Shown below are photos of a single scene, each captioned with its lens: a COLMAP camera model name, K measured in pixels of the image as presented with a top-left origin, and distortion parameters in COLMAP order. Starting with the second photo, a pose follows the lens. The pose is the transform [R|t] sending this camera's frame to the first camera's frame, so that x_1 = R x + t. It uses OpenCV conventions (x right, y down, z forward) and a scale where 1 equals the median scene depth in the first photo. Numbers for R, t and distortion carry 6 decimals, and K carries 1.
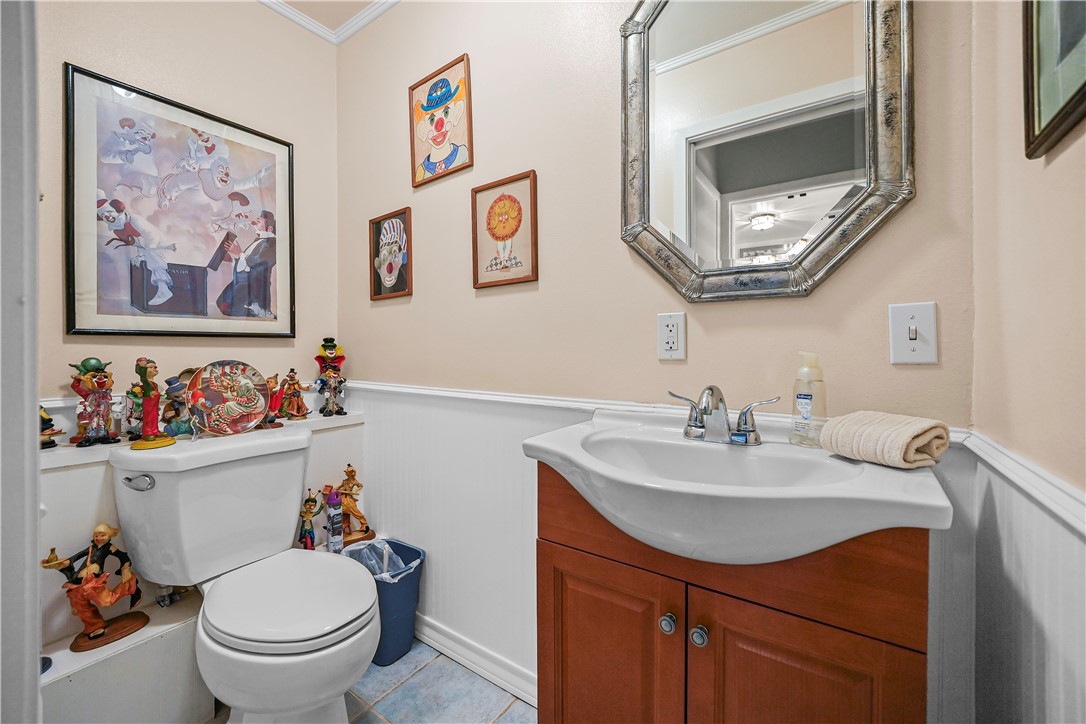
lens RADIAL K [[435.3, 0, 548.2], [0, 435.3, 348.4], [0, 0, 1]] dist [-0.019988, 0.004466]
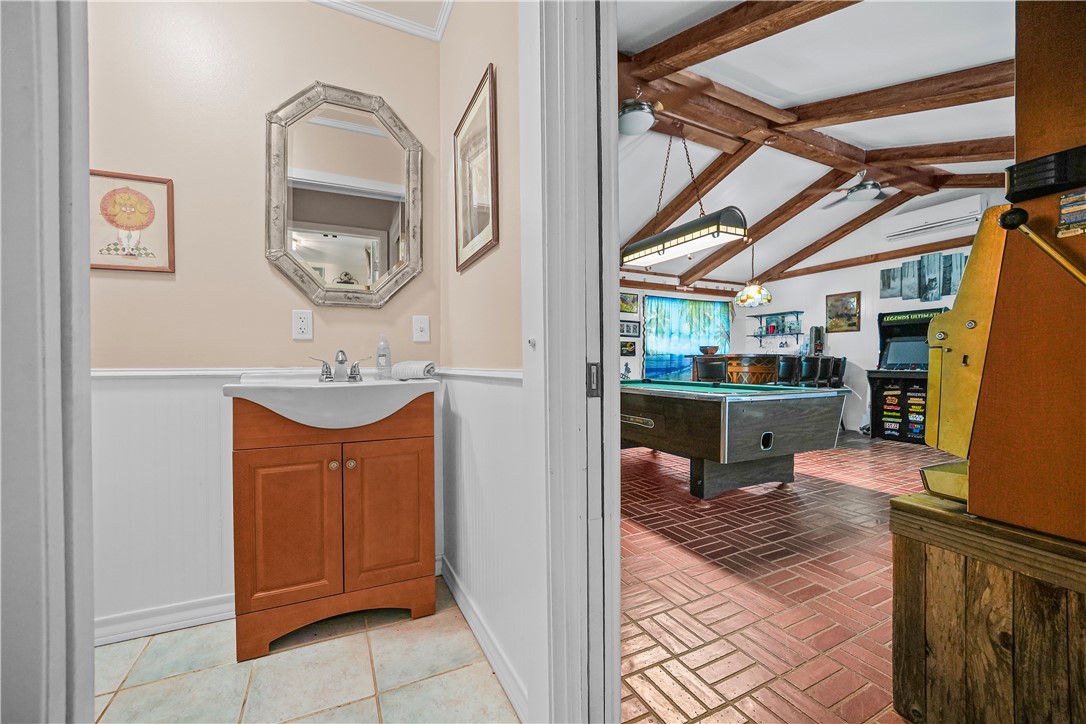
lens RADIAL K [[435.3, 0, 539.3], [0, 435.3, 364.3], [0, 0, 1]] dist [-0.019988, 0.004466]
pose [[0.499887, 0.002494, 0.866087, -0.641256], [0.005656, 0.999965, -0.006145, 0.127147], [-0.866072, 0.007970, 0.499856, -0.538406]]
